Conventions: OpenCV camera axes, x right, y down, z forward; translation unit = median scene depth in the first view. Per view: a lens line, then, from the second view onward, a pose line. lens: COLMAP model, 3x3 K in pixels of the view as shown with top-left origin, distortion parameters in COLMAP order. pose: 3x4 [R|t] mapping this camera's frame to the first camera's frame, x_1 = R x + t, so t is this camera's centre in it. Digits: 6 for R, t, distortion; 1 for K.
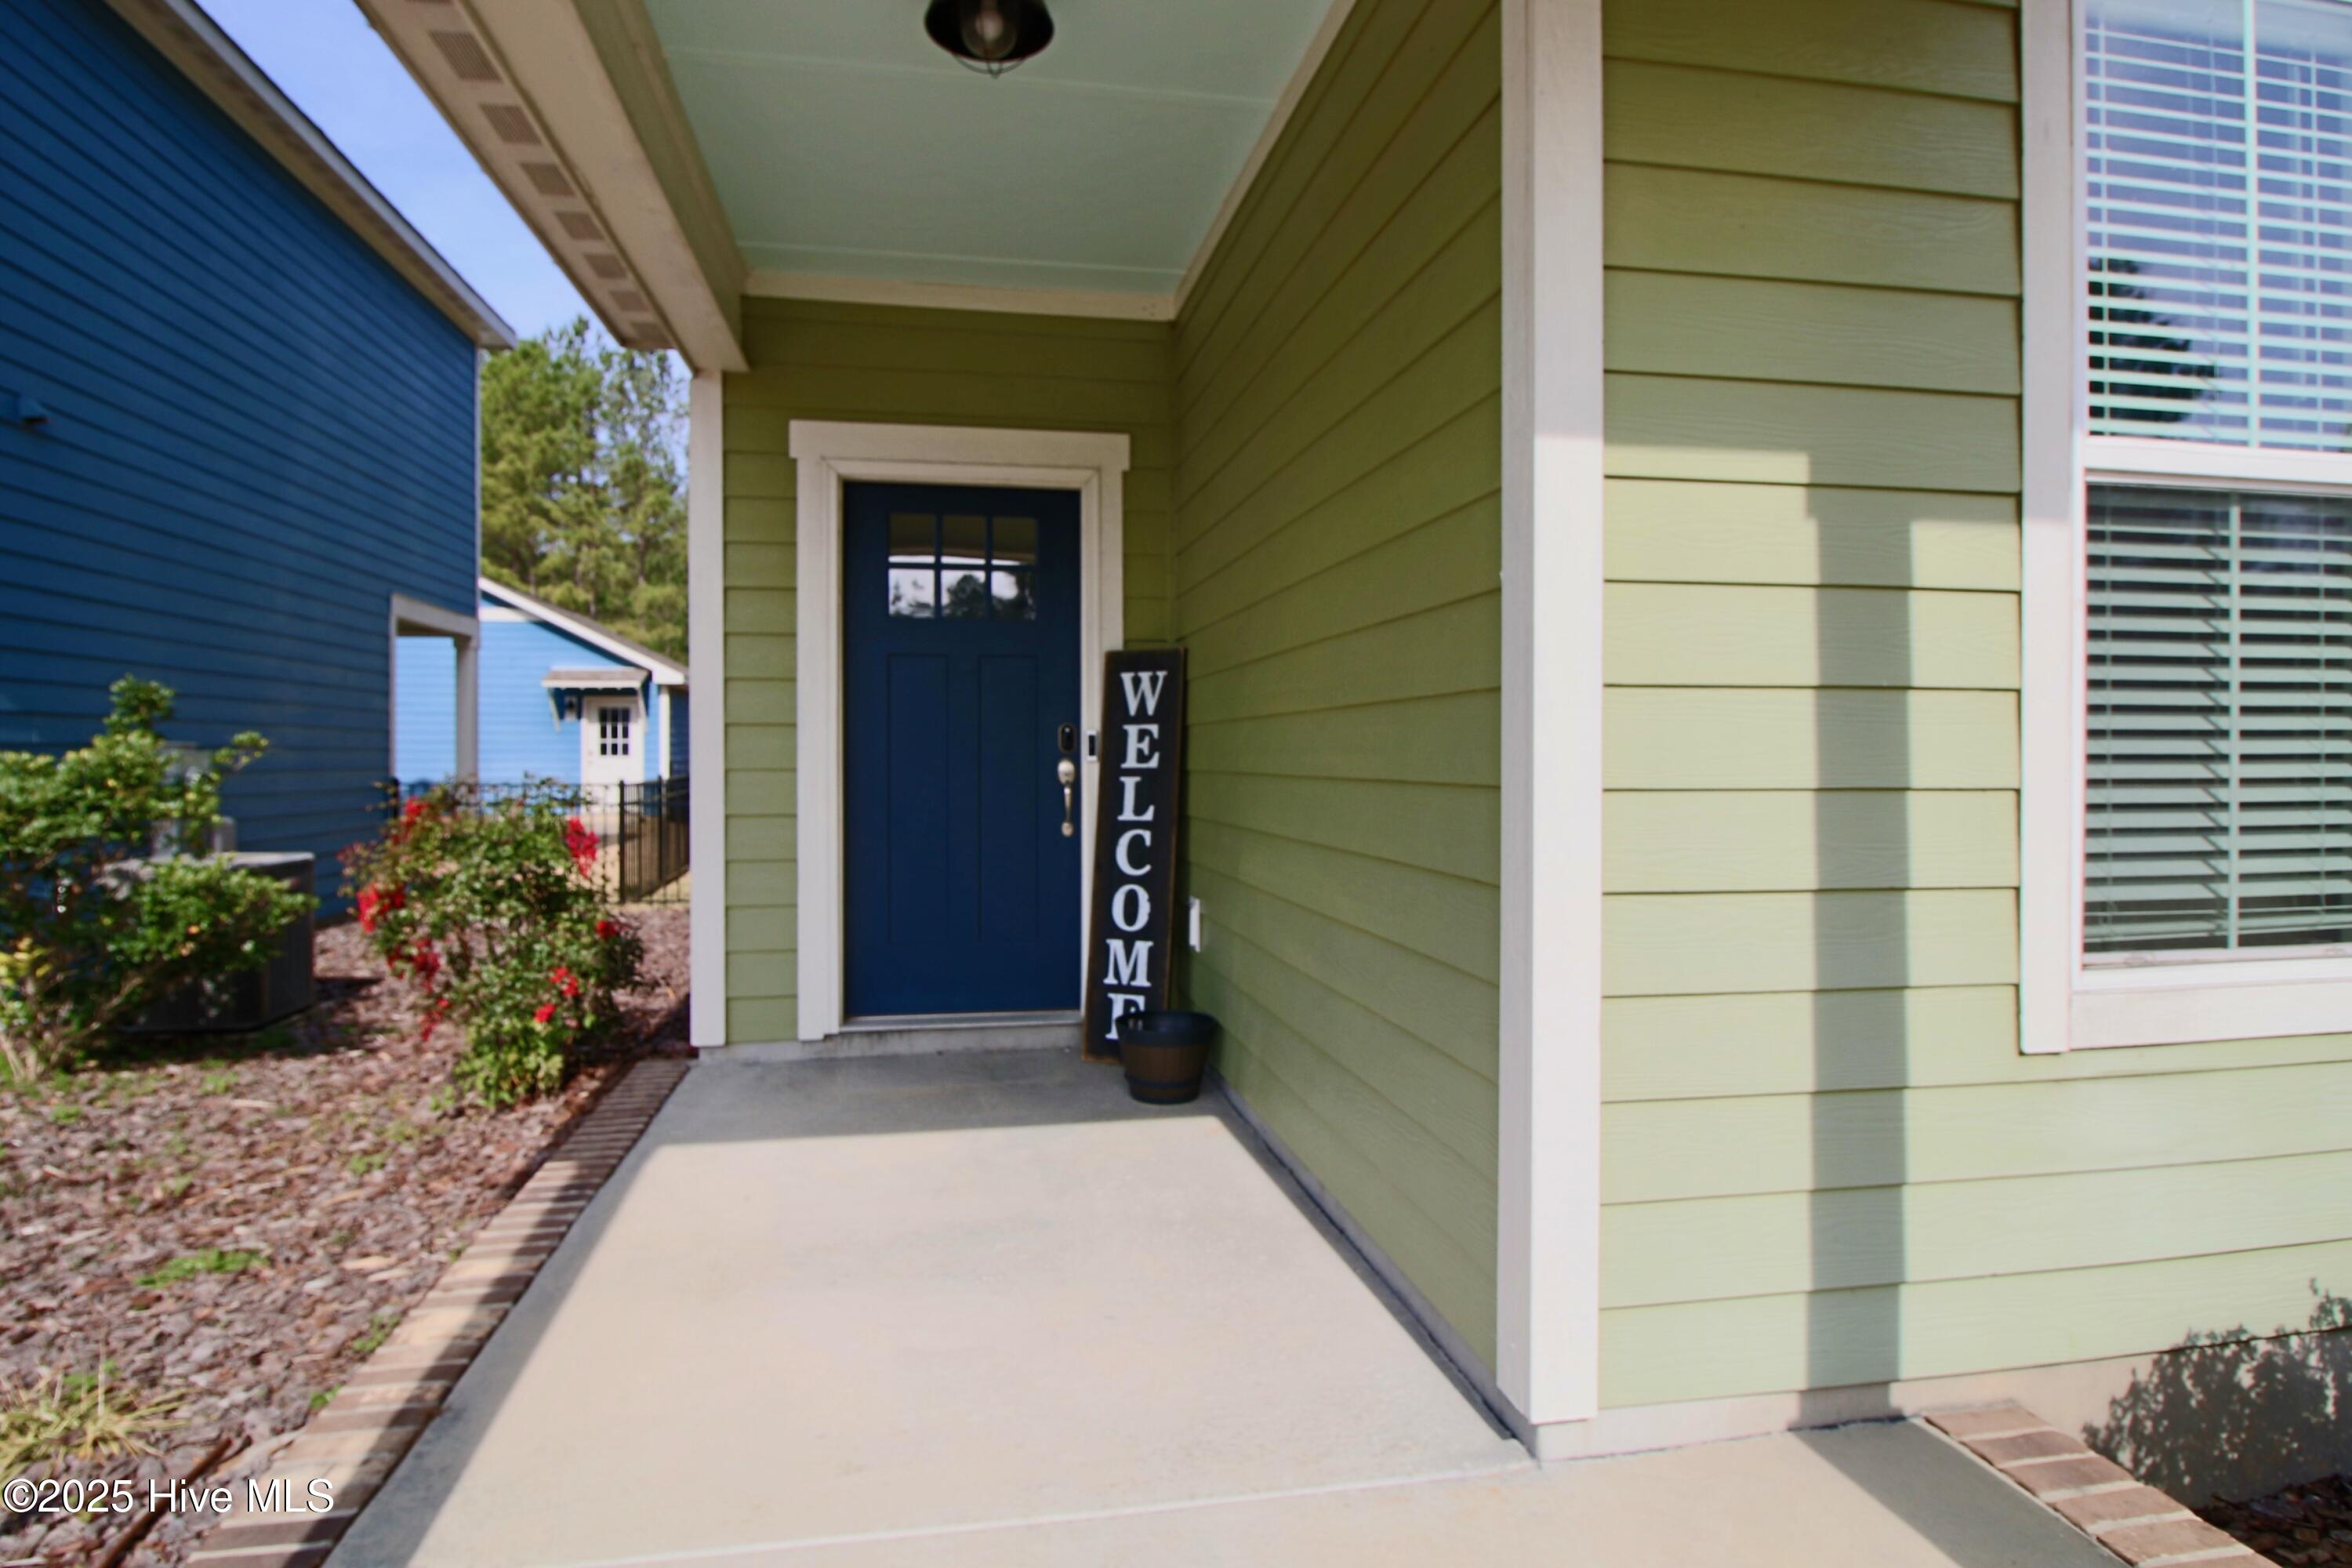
lens RADIAL K [[1271.3, 0, 1176.0], [0, 1271.3, 784.0], [0, 0, 1]] dist [-0.001219, -0.000122]
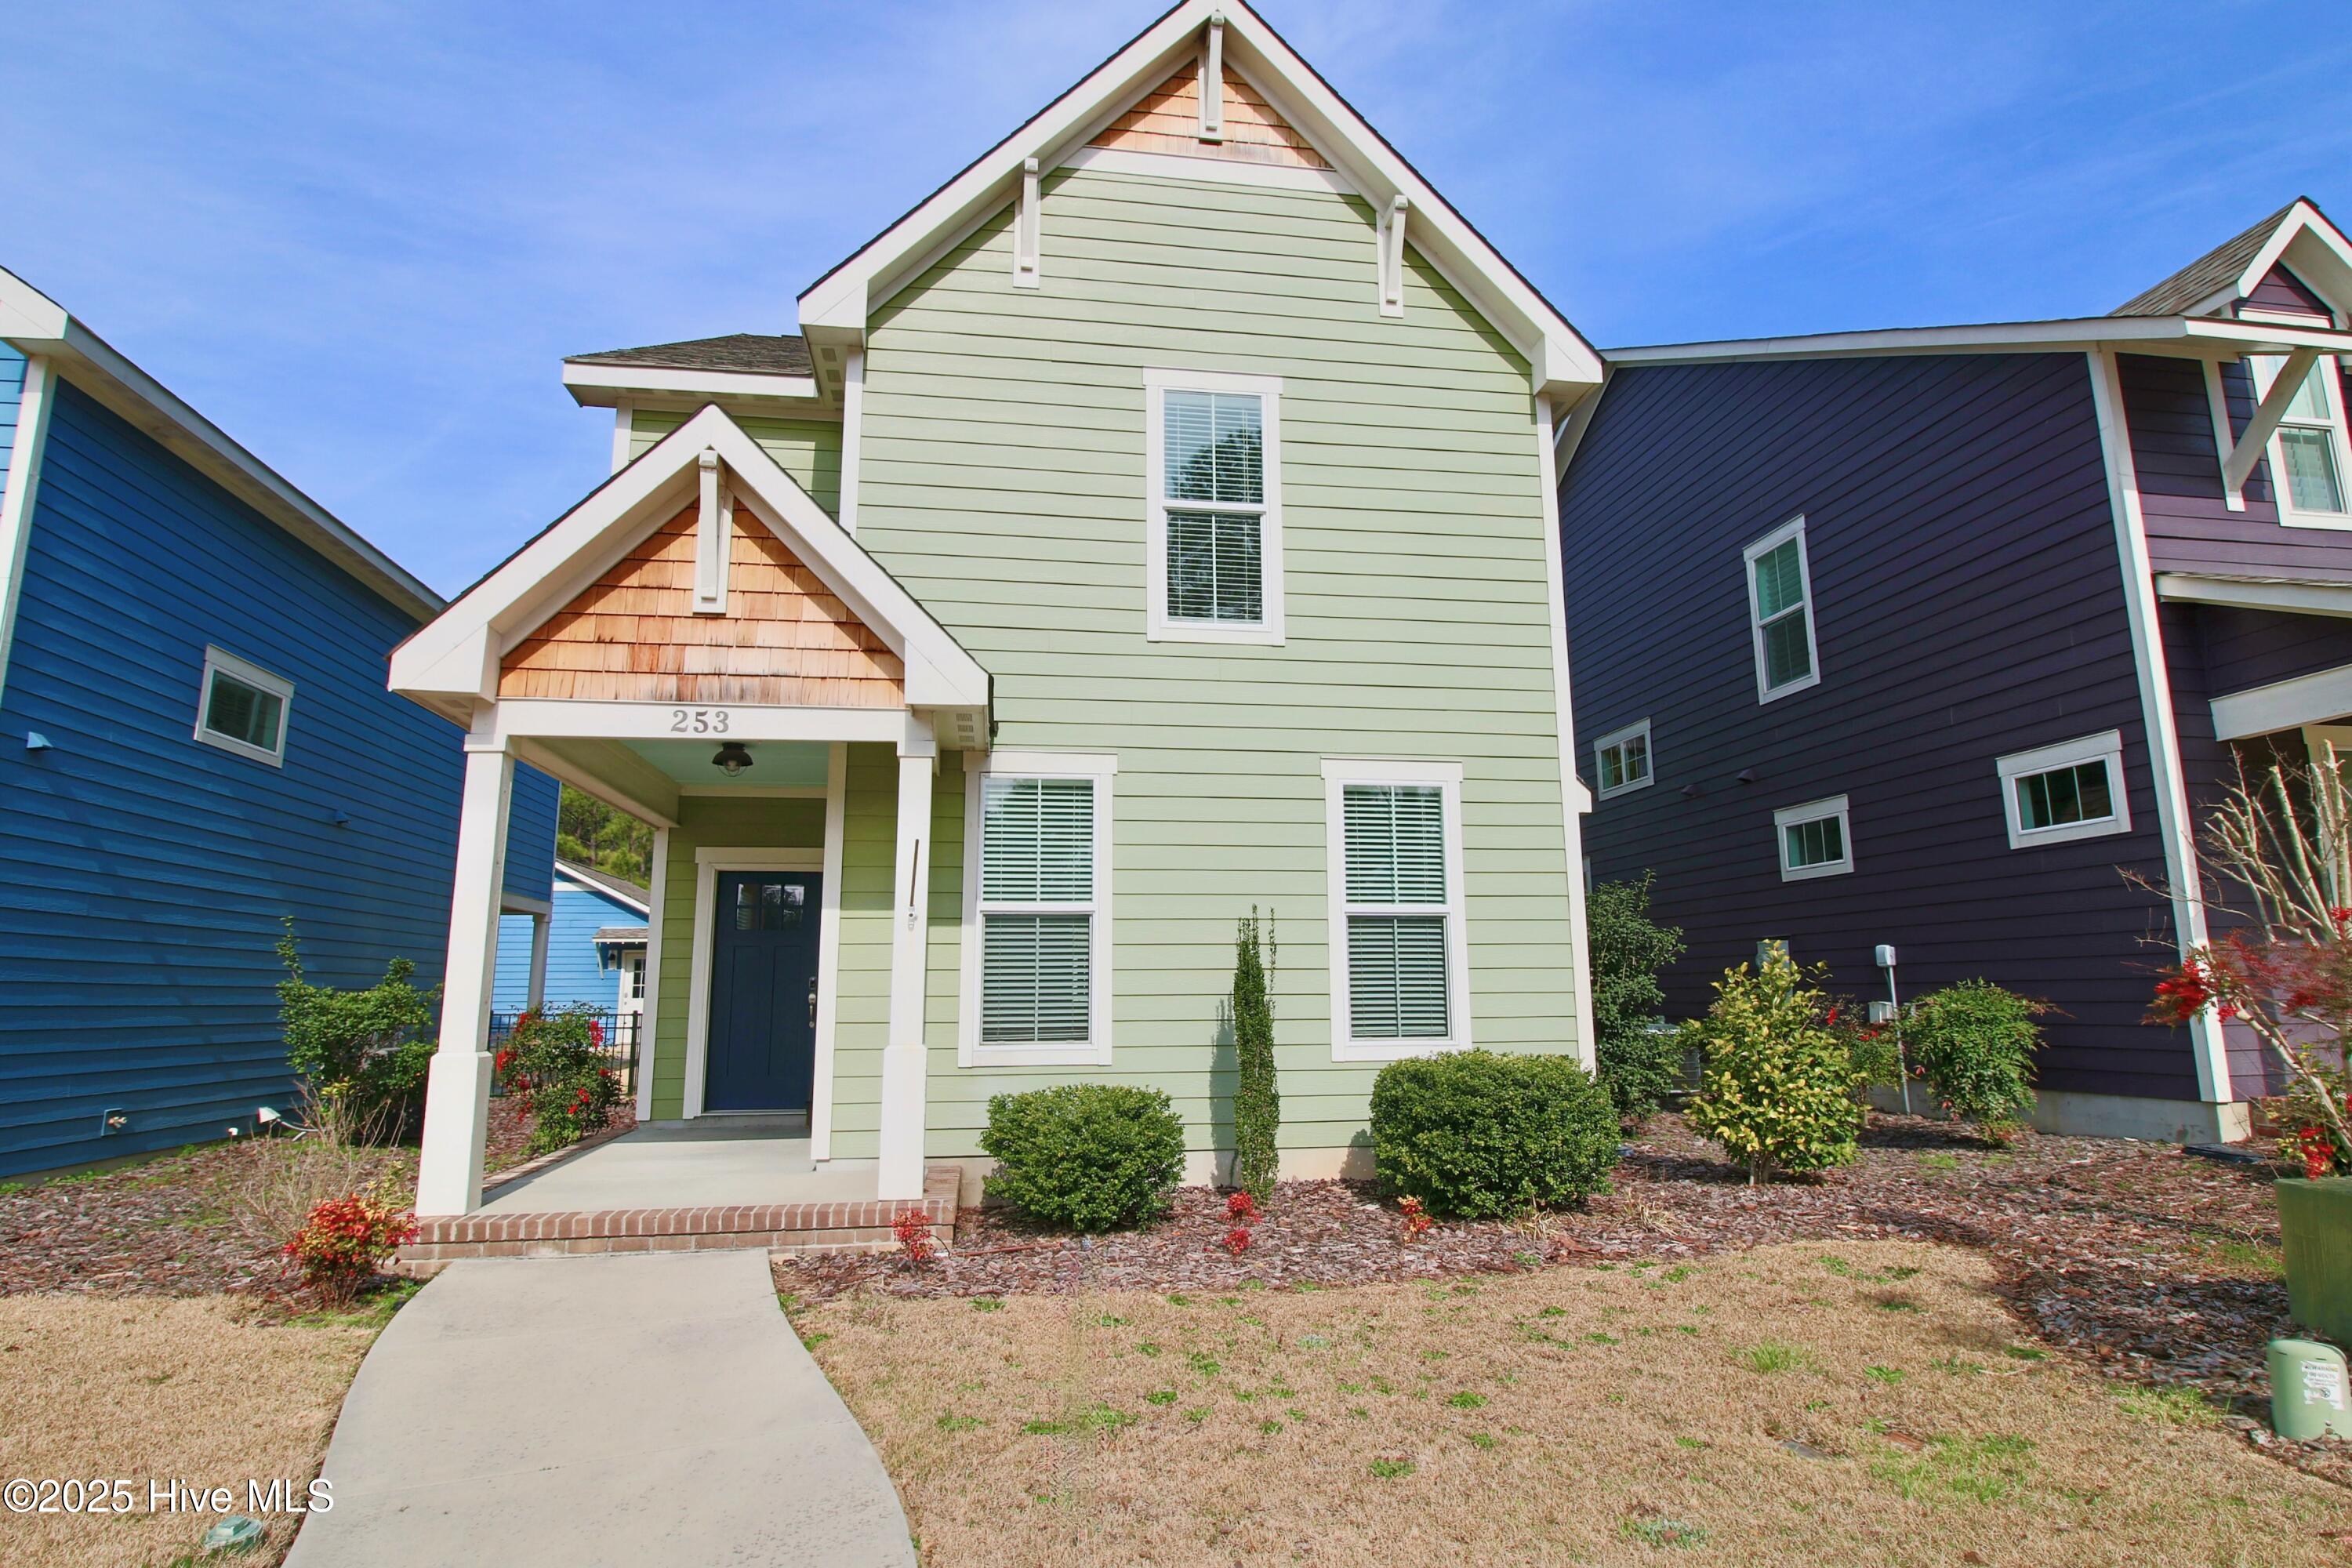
lens RADIAL K [[1271.3, 0, 1176.0], [0, 1271.3, 784.0], [0, 0, 1]] dist [-0.001219, -0.000122]
pose [[0.999314, -0.013214, -0.034602, 0.630965], [0.006502, 0.982277, -0.187321, 0.043751], [0.036464, 0.186968, 0.981689, -1.230141]]
